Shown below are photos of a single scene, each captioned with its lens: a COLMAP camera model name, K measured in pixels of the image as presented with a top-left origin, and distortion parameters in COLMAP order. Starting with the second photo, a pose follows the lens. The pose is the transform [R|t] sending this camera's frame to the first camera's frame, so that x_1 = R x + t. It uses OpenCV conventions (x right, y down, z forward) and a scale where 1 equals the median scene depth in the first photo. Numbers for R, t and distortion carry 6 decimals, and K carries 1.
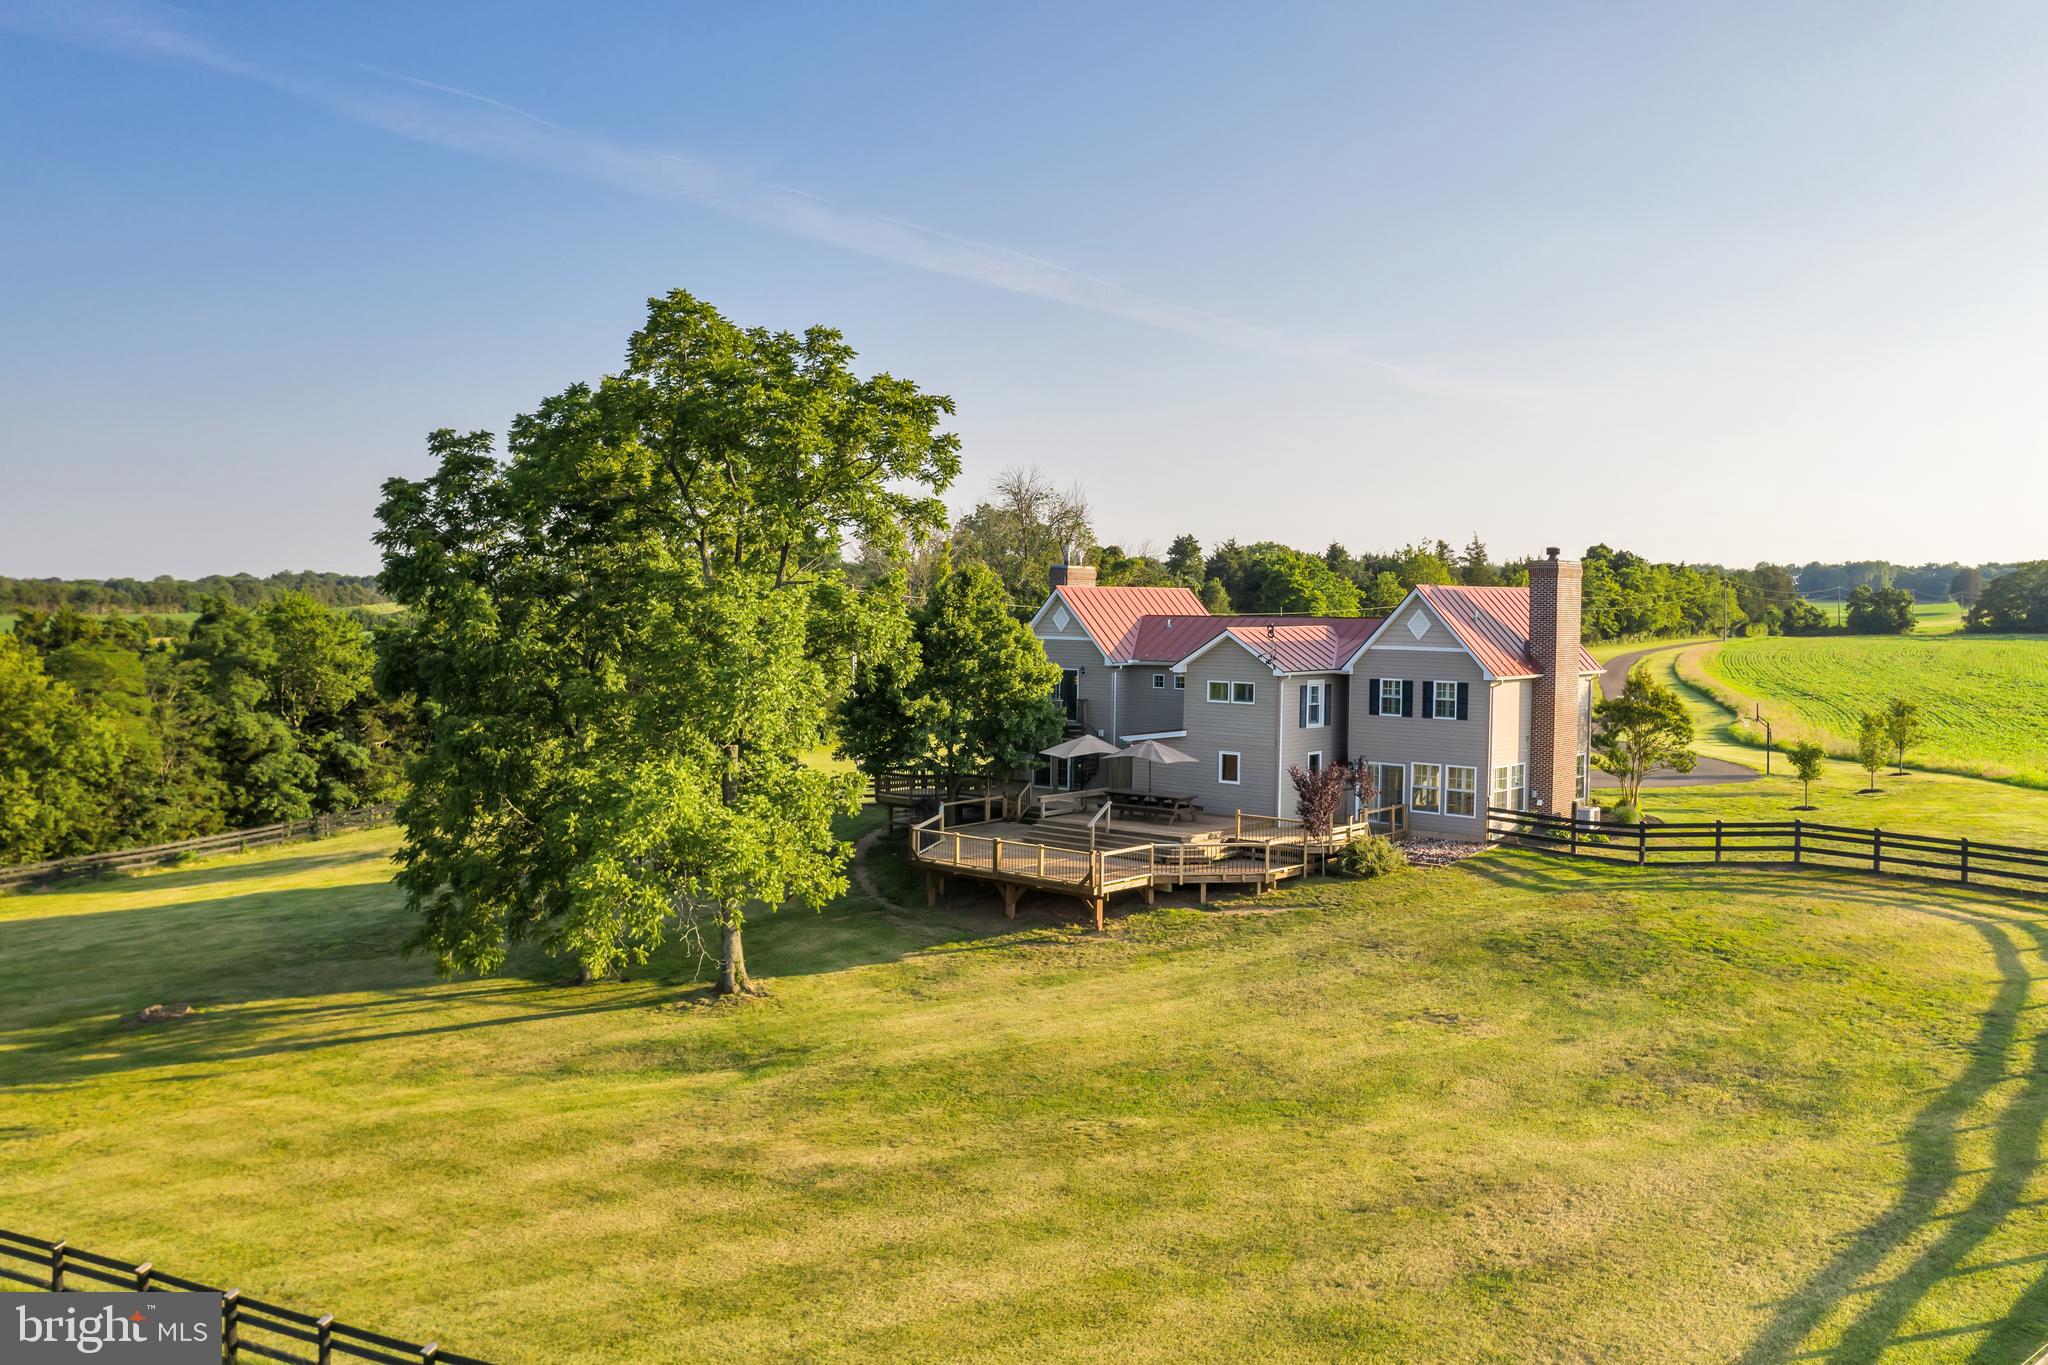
lens RADIAL K [[1652.1, 0, 1024.0], [0, 1652.1, 682.5], [0, 0, 1]] dist [-0.006427, 0.002993]
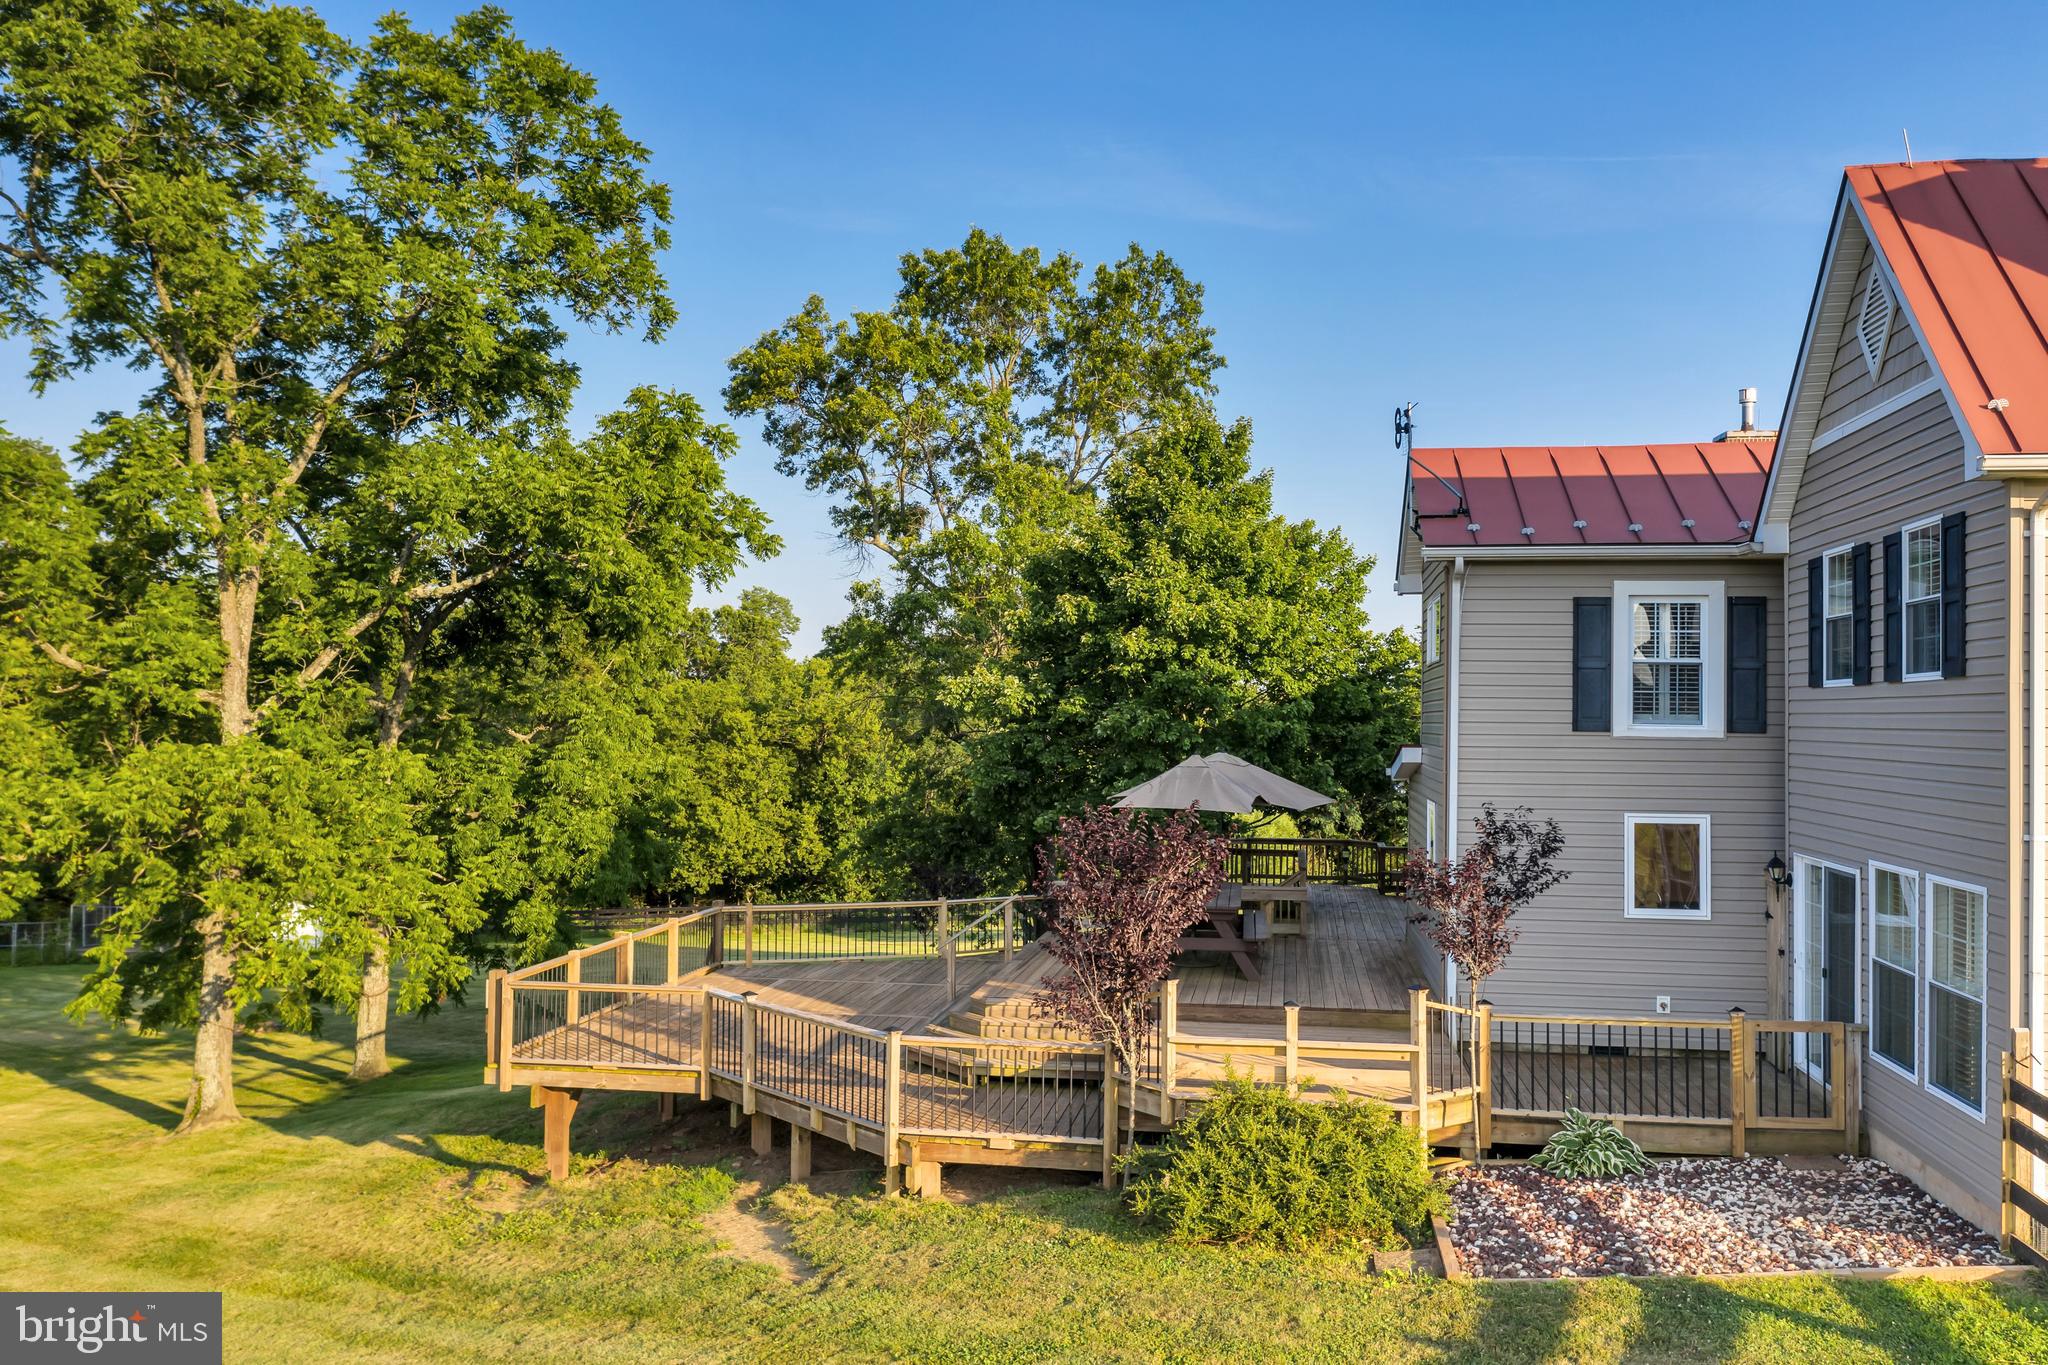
lens RADIAL K [[1652.1, 0, 1024.0], [0, 1652.1, 682.5], [0, 0, 1]] dist [-0.006427, 0.002993]
pose [[0.532685, -0.025187, -0.845939, 0.391251], [-0.045124, 0.997290, -0.058107, 0.042779], [0.845110, 0.069125, 0.530105, 0.772482]]
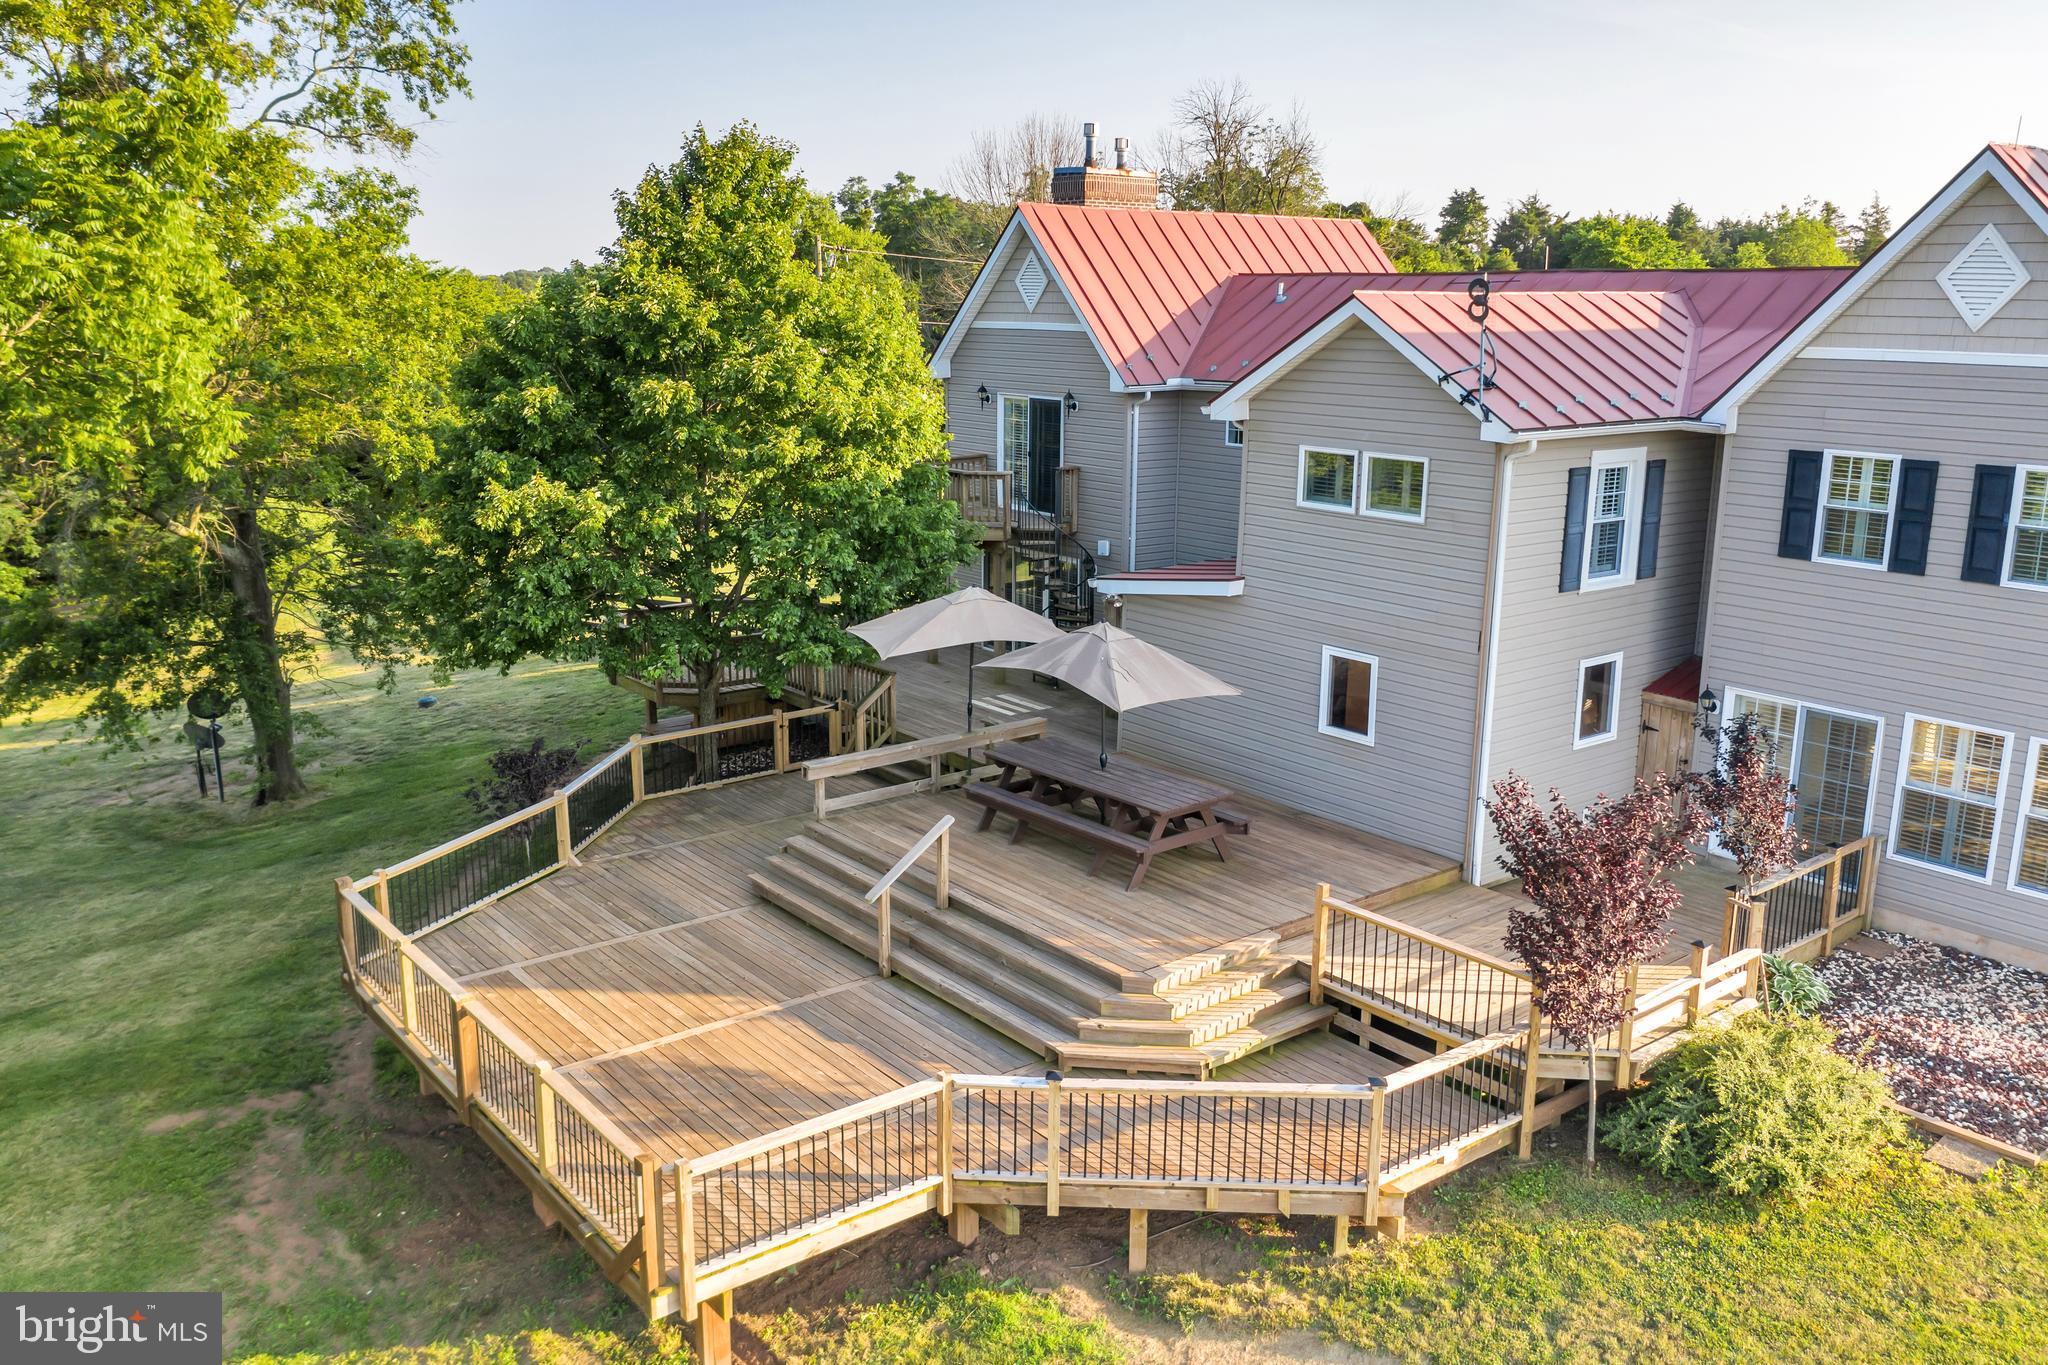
lens RADIAL K [[1652.1, 0, 1024.0], [0, 1652.1, 682.5], [0, 0, 1]] dist [-0.006427, 0.002993]
pose [[0.984097, 0.038768, -0.173350, 0.122416], [-0.006942, 0.983542, 0.180548, -0.015489], [0.177496, -0.176474, 0.968169, 0.672013]]
